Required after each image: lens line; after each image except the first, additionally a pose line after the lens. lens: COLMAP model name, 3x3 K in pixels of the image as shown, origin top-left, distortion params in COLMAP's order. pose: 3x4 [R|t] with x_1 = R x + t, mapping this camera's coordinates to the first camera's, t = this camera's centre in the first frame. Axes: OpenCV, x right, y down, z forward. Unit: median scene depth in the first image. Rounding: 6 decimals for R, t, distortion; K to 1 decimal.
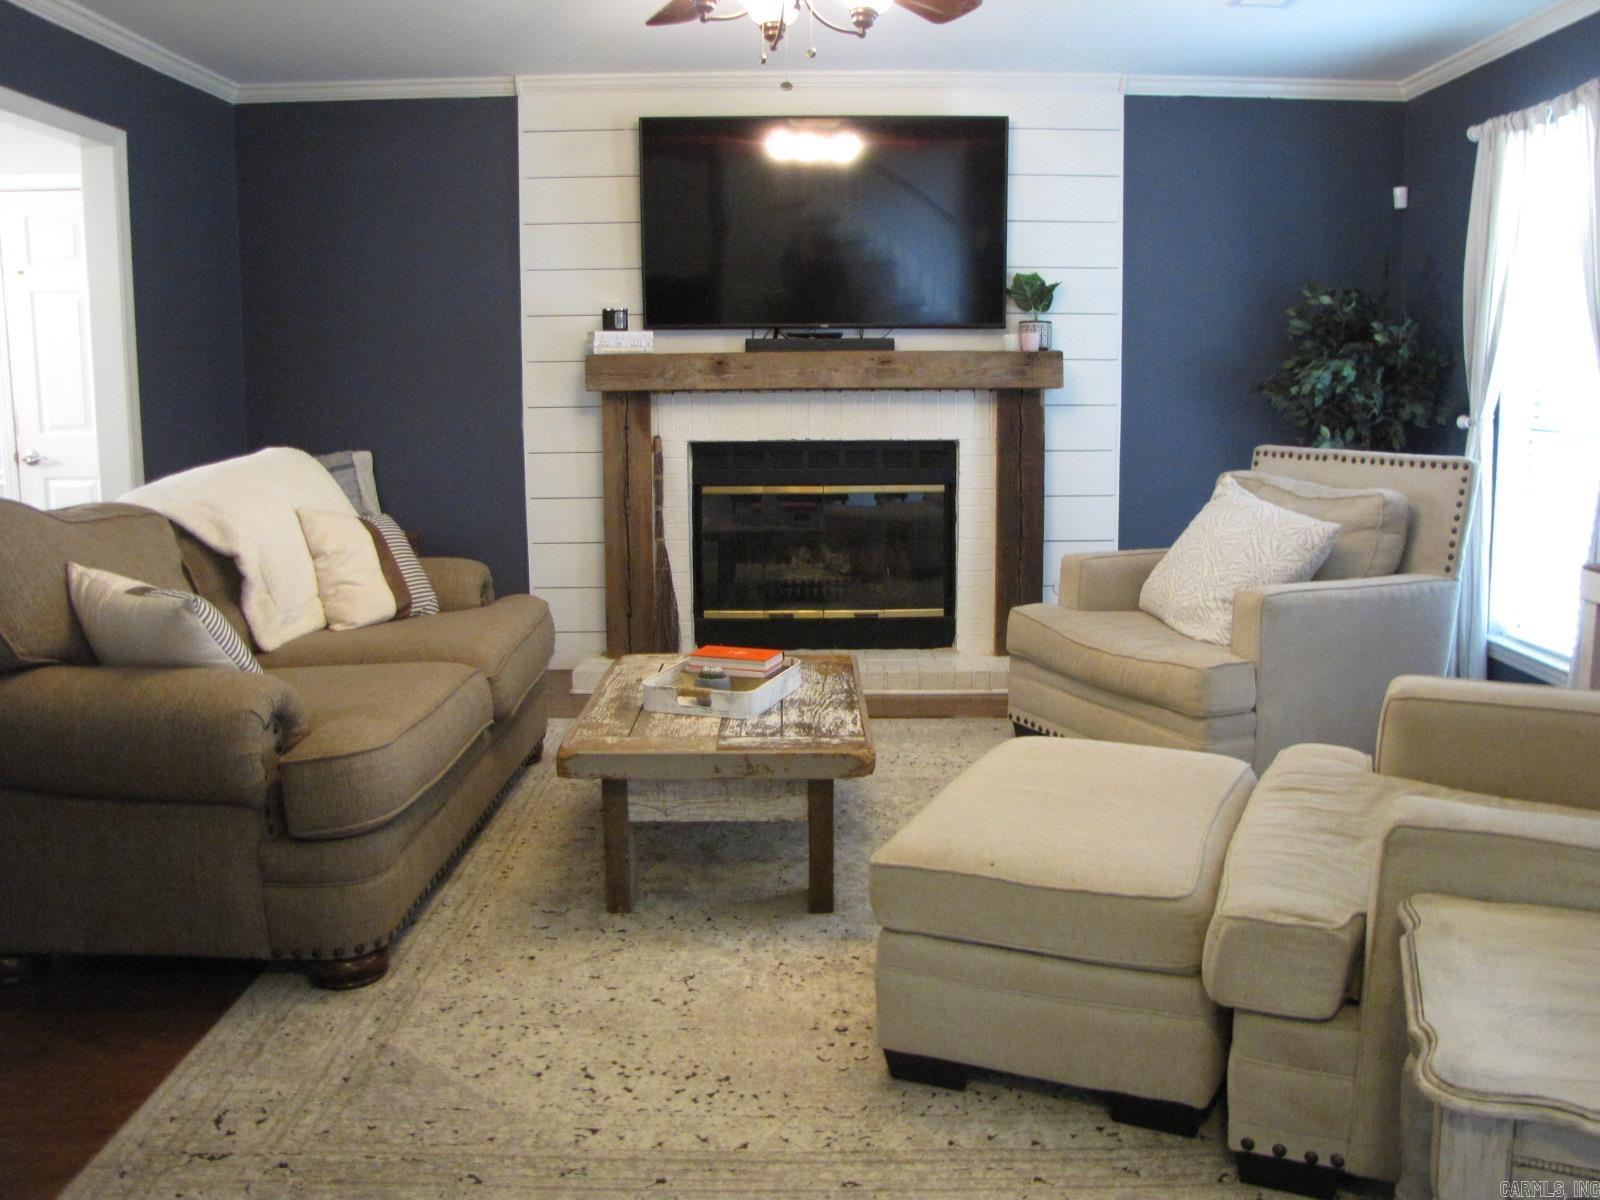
lens RADIAL K [[1349.4, 0, 844.2], [0, 1349.4, 554.4], [0, 0, 1]] dist [-0.180016, 0.148433]
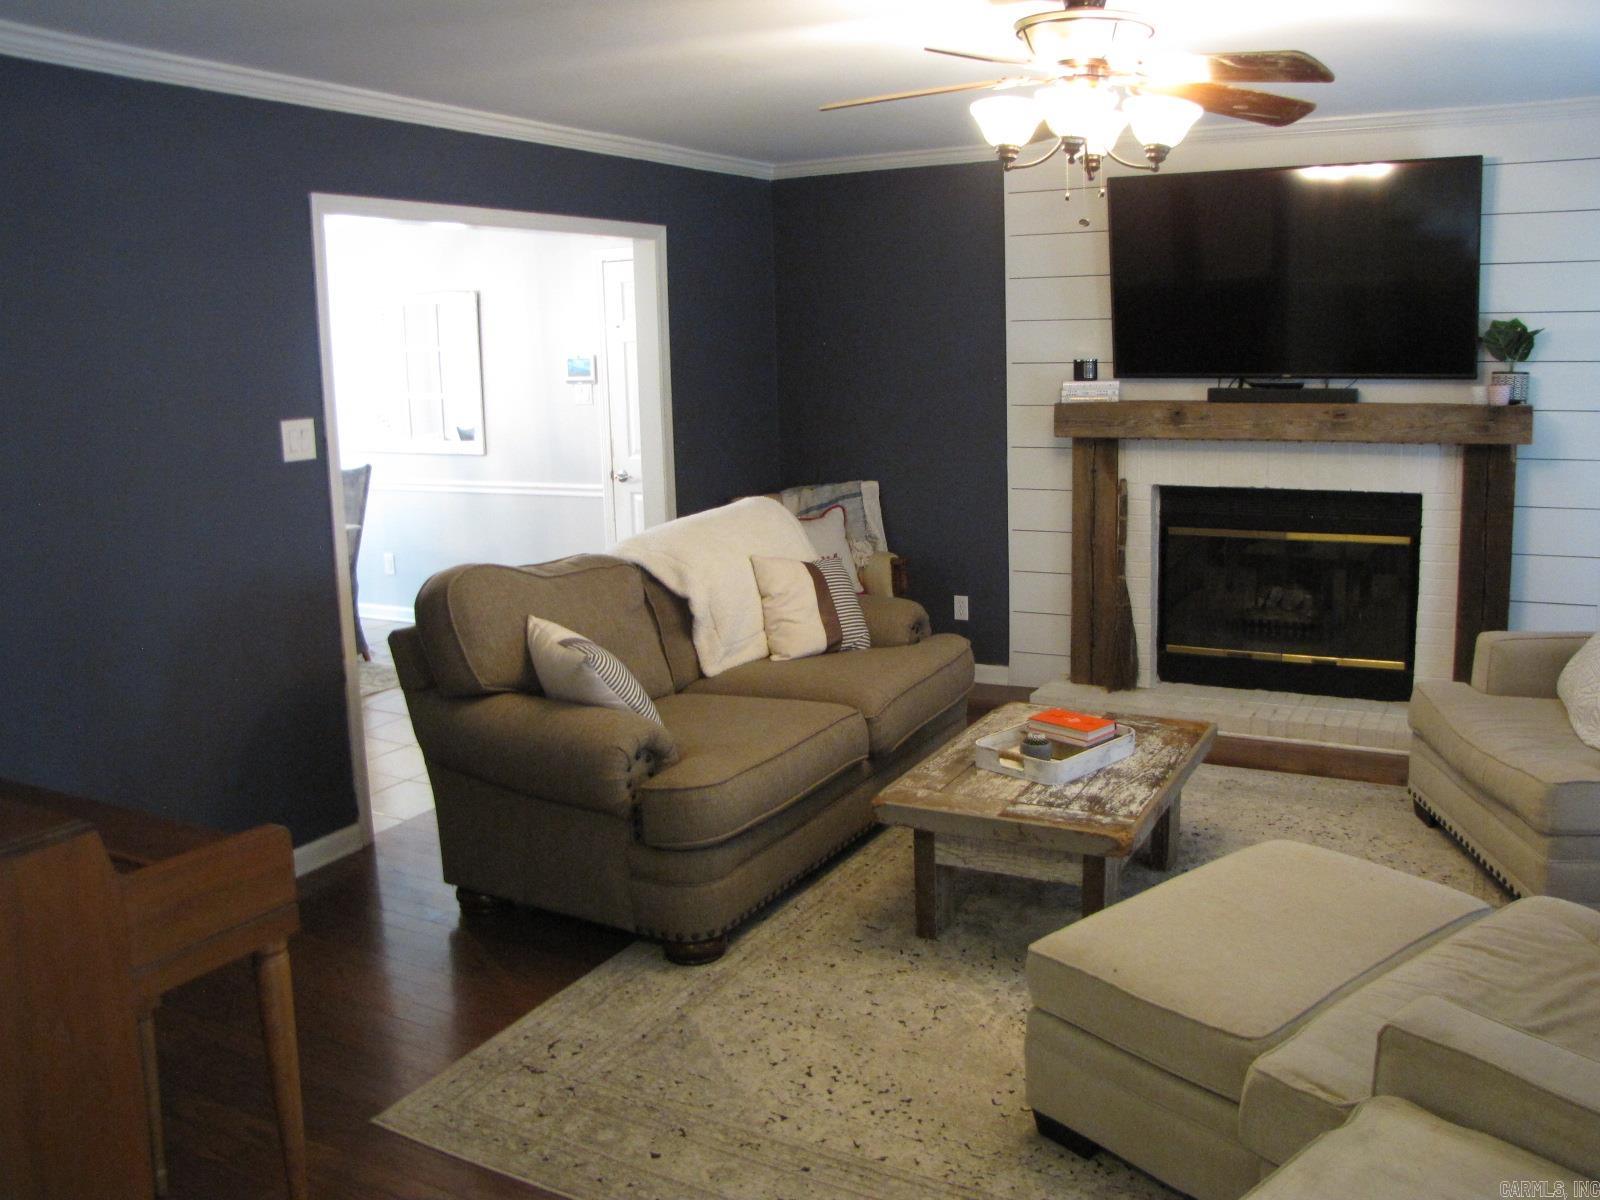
lens RADIAL K [[1349.4, 0, 832.1], [0, 1349.4, 554.3], [0, 0, 1]] dist [-0.180016, 0.148433]
pose [[0.876483, 0.055396, -0.478236, 0.286666], [-0.041006, 0.998338, 0.040487, -0.106989], [0.479684, -0.015875, 0.877298, -0.060624]]
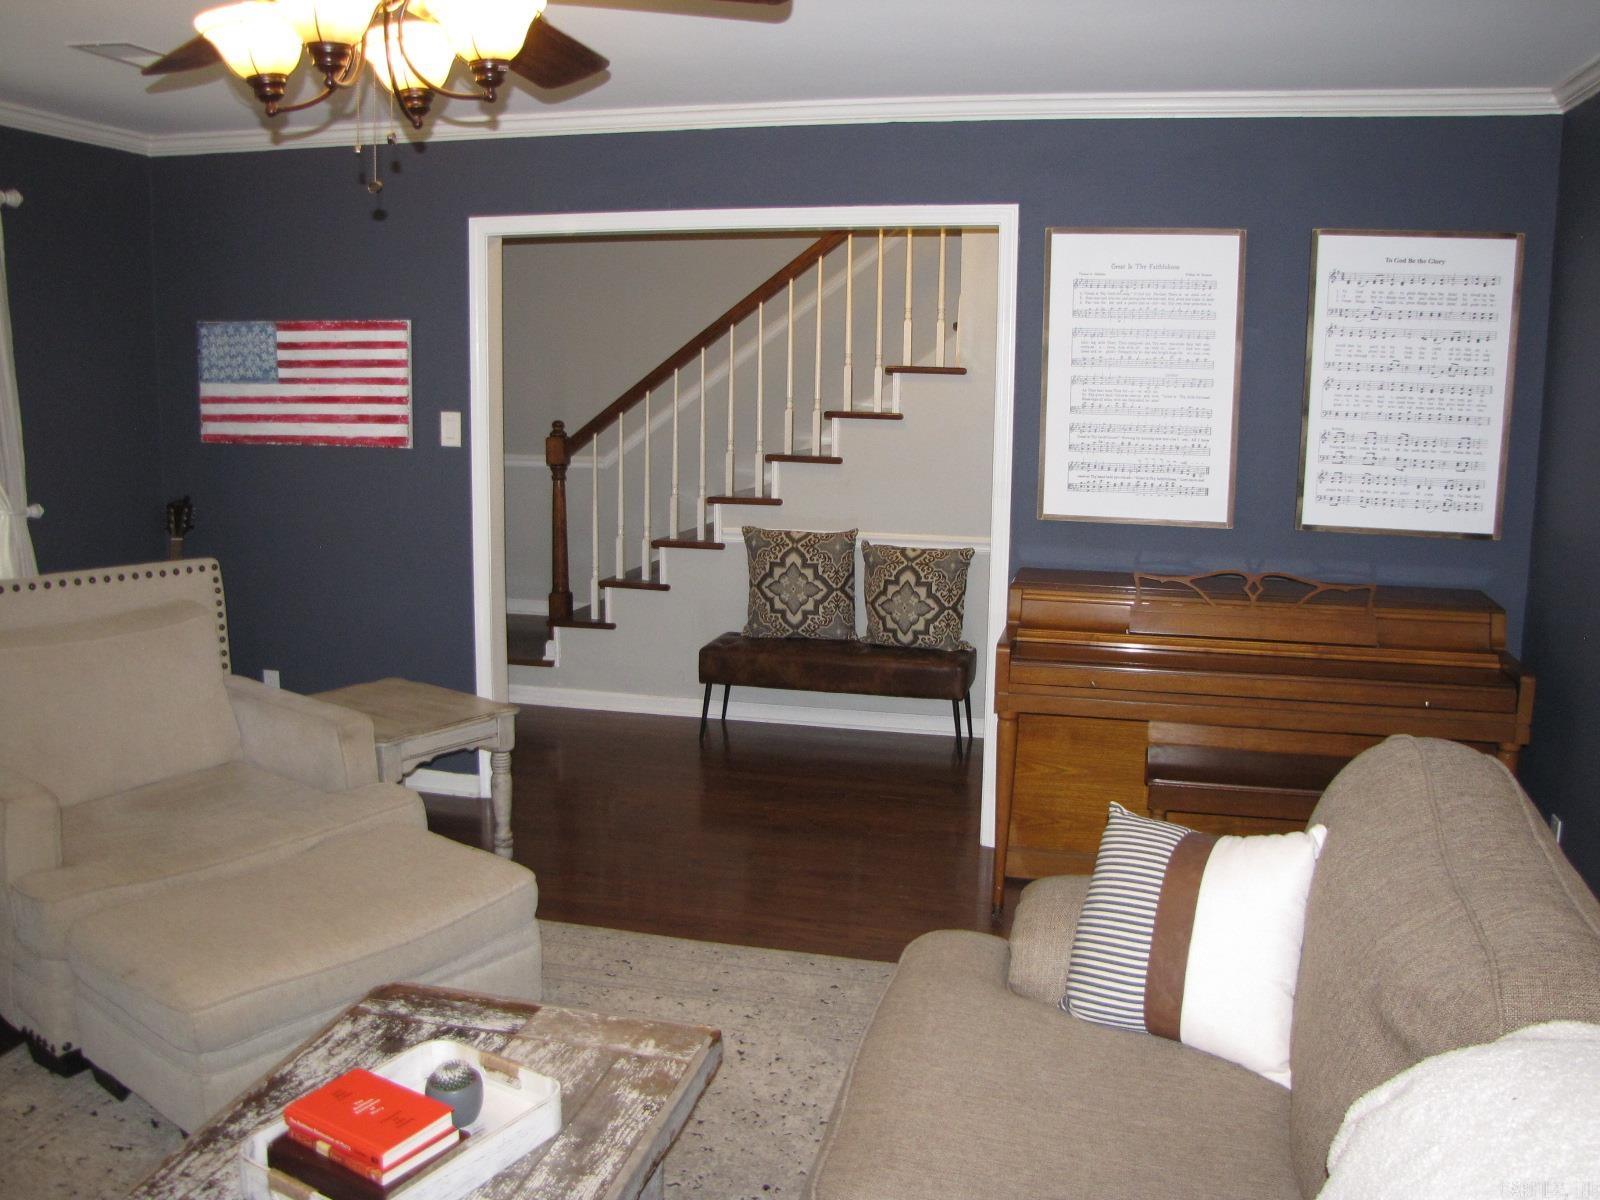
lens RADIAL K [[1349.4, 0, 797.2], [0, 1349.4, 600.0], [0, 0, 1]] dist [-0.180016, 0.148433]
pose [[-0.963853, -0.048455, 0.261991, -0.417135], [0.030852, 0.956411, 0.290389, -0.307823], [-0.264642, 0.287975, -0.920345, 1.503140]]
